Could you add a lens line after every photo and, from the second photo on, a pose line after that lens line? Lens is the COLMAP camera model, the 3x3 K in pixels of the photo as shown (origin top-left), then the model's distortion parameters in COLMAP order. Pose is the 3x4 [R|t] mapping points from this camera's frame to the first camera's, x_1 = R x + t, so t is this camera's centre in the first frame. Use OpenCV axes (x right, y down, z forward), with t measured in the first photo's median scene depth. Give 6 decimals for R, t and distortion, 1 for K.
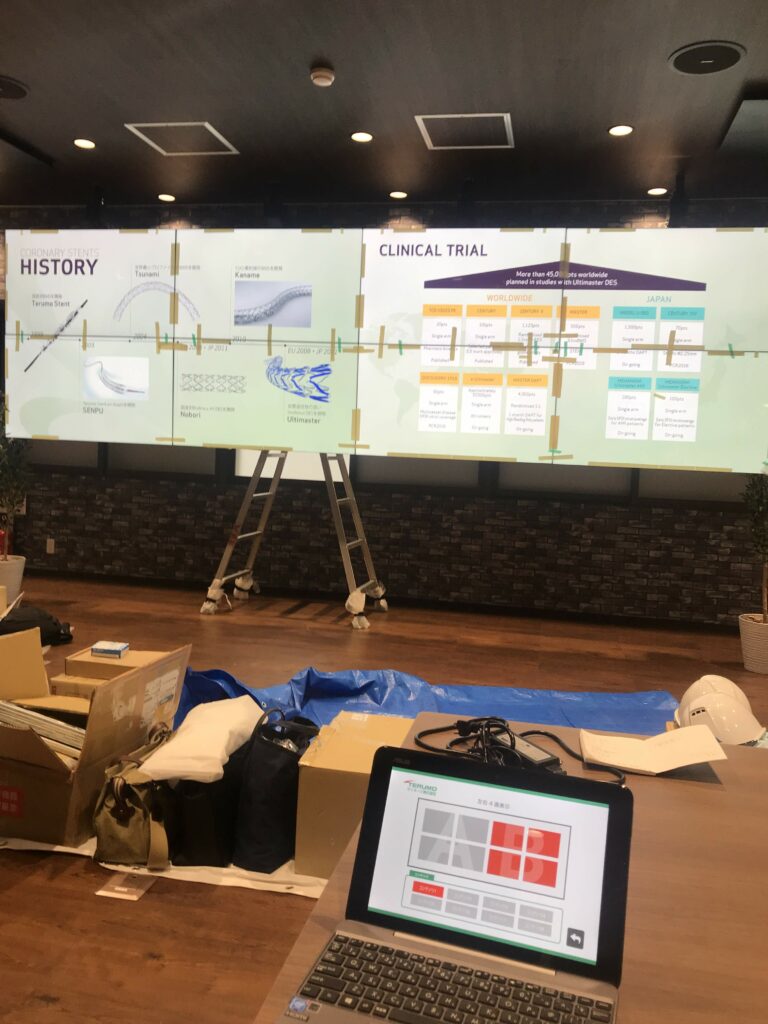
lens RADIAL K [[919.0, 0, 382.3], [0, 919.0, 532.3], [0, 0, 1]] dist [0.174192, 0.003704]
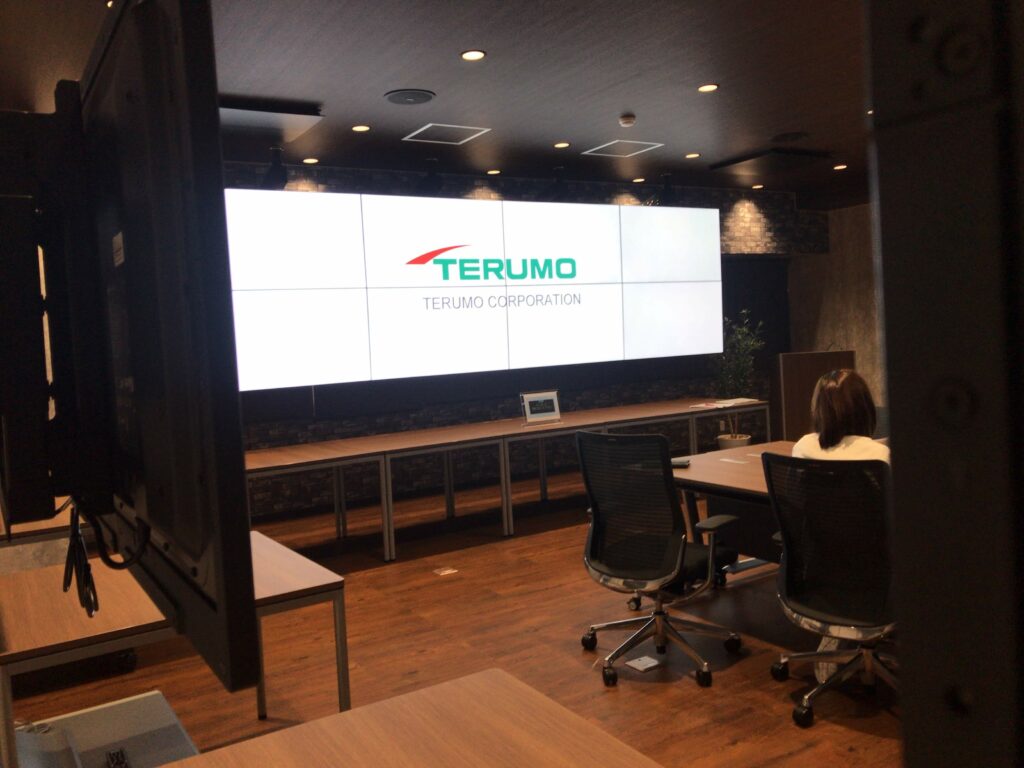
lens RADIAL K [[824.2, 0, 512.0], [0, 824.2, 384.0], [0, 0, 1]] dist [-0.000834, -0.000308]
pose [[0.711444, -0.123545, 0.691798, -0.659885], [0.172623, 0.984987, -0.001621, -0.044831], [-0.681212, 0.120573, 0.722089, 0.132341]]
